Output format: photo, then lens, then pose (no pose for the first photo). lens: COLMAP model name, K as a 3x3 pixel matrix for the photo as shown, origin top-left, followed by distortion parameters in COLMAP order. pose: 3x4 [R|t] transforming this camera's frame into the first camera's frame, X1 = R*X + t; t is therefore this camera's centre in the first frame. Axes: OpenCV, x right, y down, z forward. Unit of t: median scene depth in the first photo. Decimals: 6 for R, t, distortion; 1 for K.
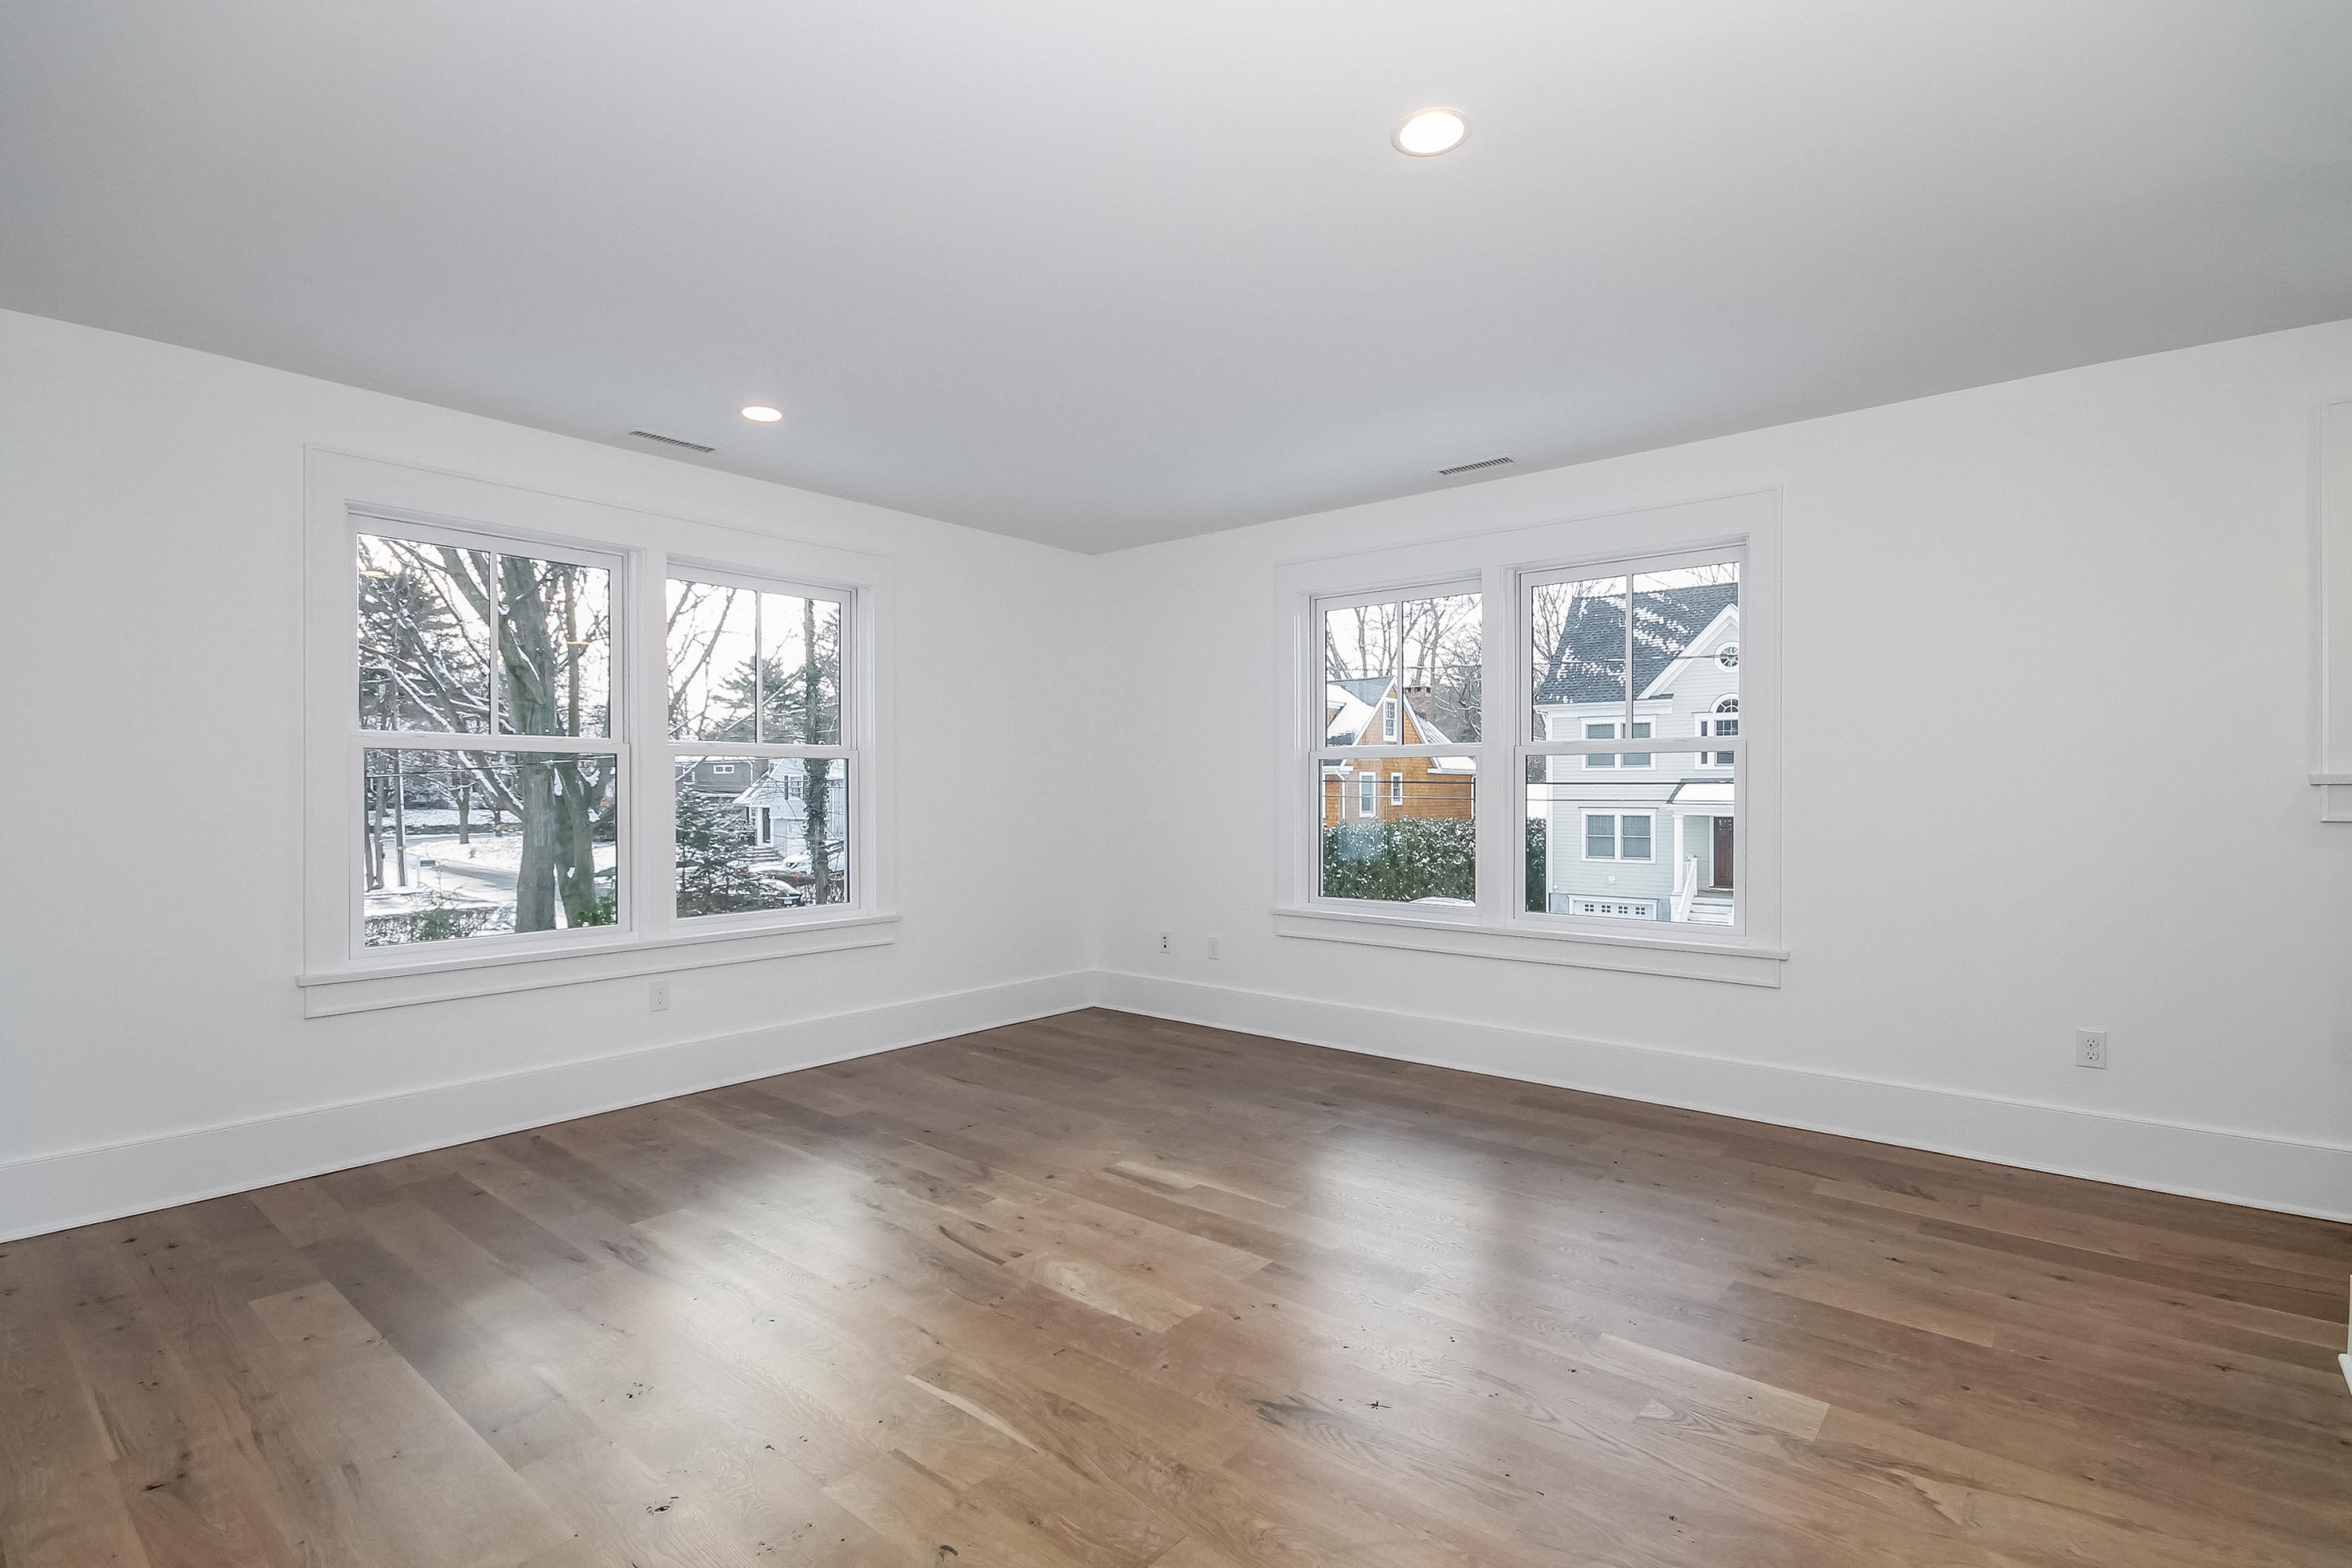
lens RADIAL K [[1125.0, 0, 1176.0], [0, 1125.0, 784.0], [0, 0, 1]] dist [-0.000062, -0.000482]
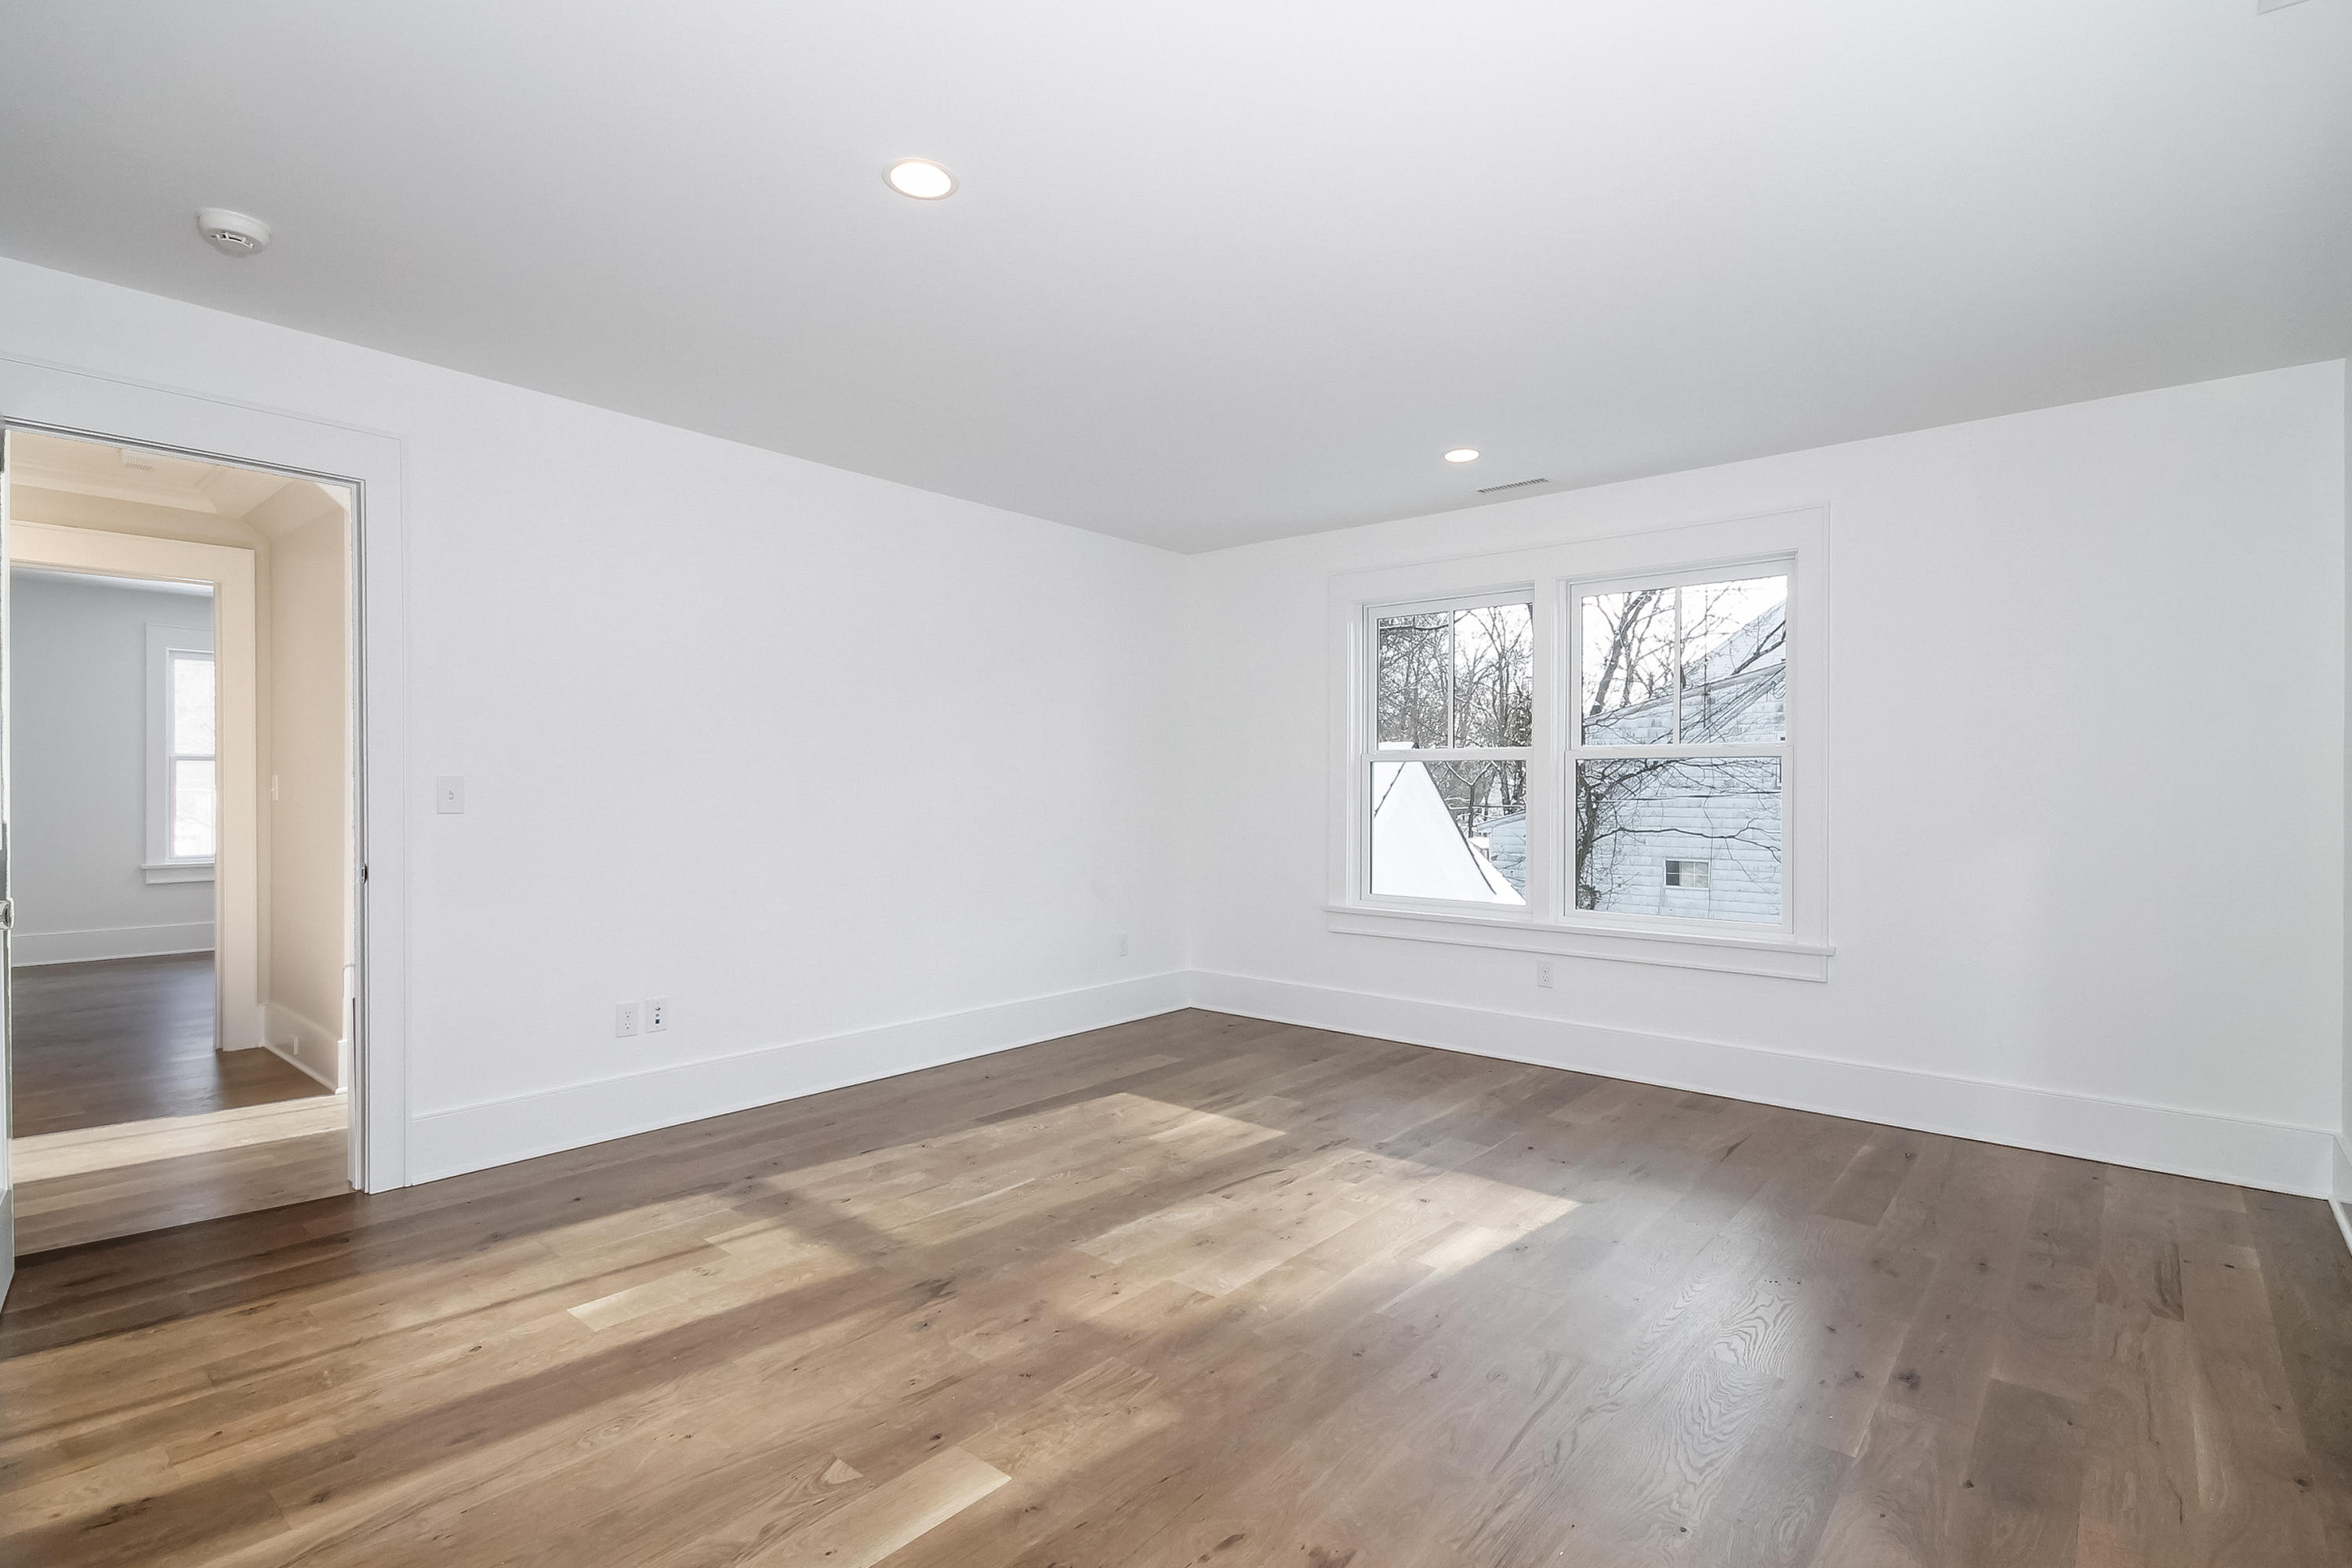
lens RADIAL K [[1125.0, 0, 1176.0], [0, 1125.0, 784.0], [0, 0, 1]] dist [-0.000062, -0.000482]
pose [[-0.009170, -0.001338, -0.999957, 0.755392], [-0.005571, 0.999984, -0.001287, 0.003162], [0.999942, 0.005559, -0.009178, 0.726714]]
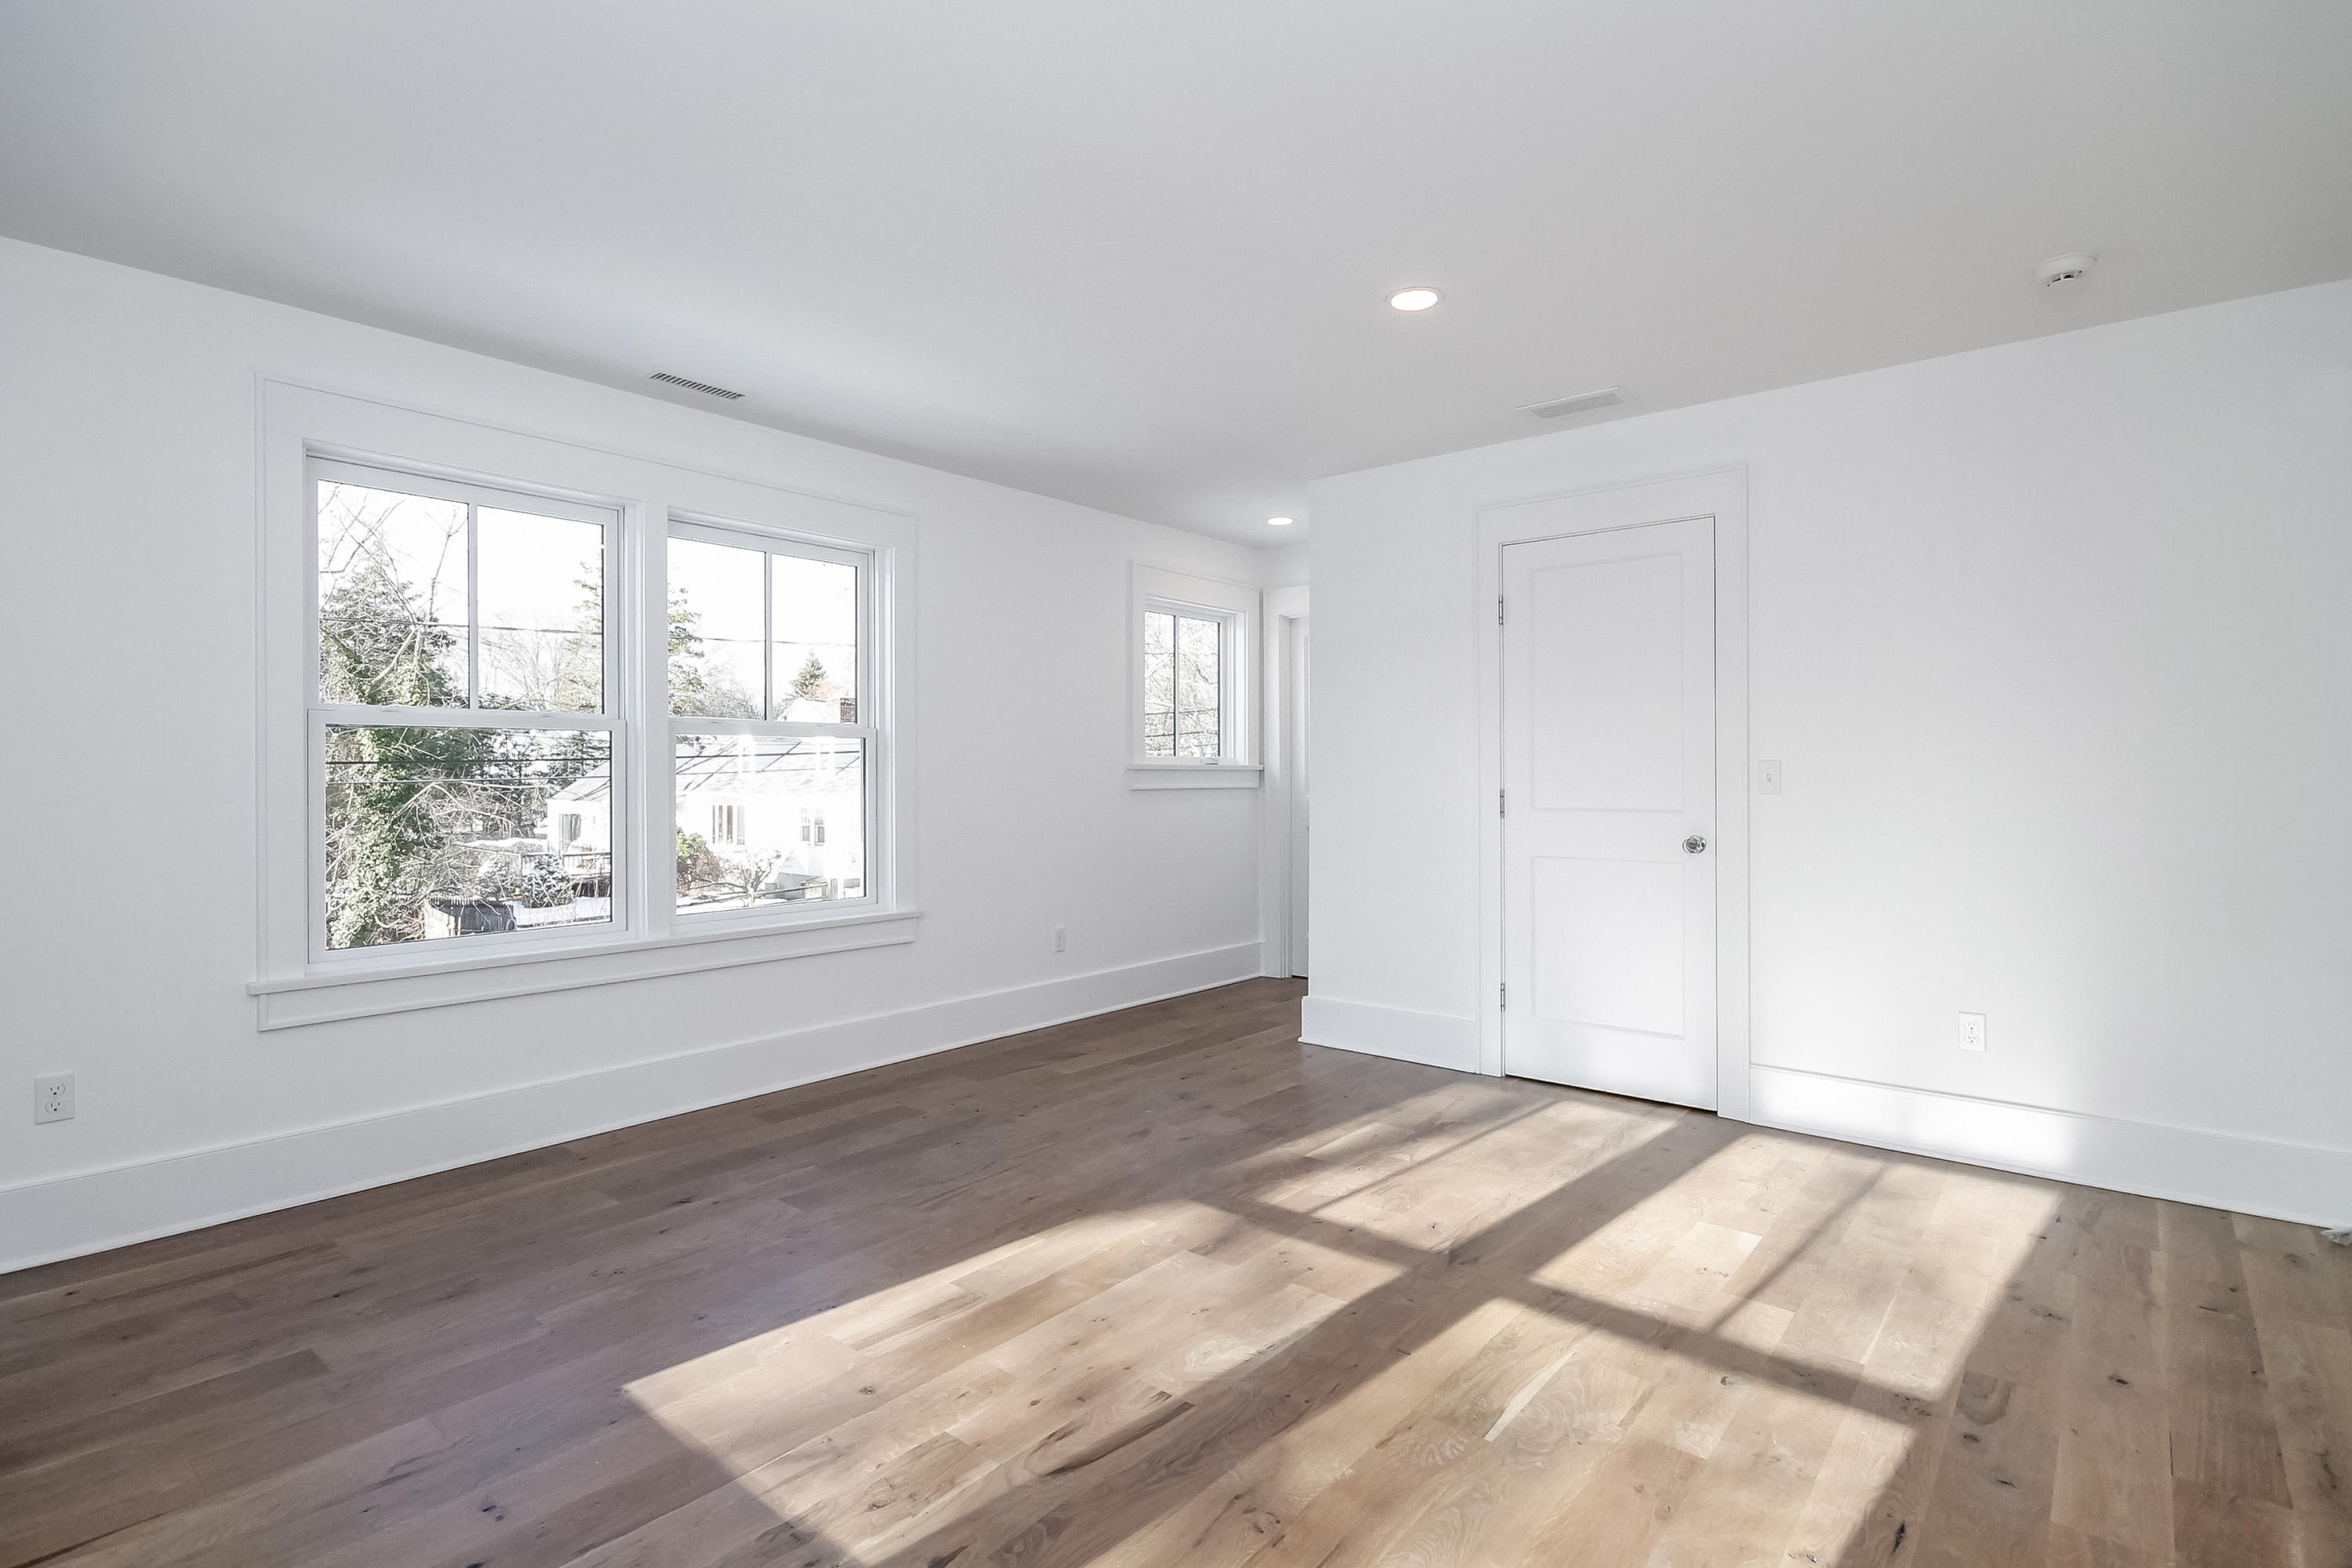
lens RADIAL K [[1125.0, 0, 1176.0], [0, 1125.0, 784.0], [0, 0, 1]] dist [-0.000062, -0.000482]
pose [[0.004263, -0.008819, 0.999952, -0.666764], [0.002240, 0.999959, 0.008810, 0.006013], [-0.999988, 0.002203, 0.004283, 0.749391]]
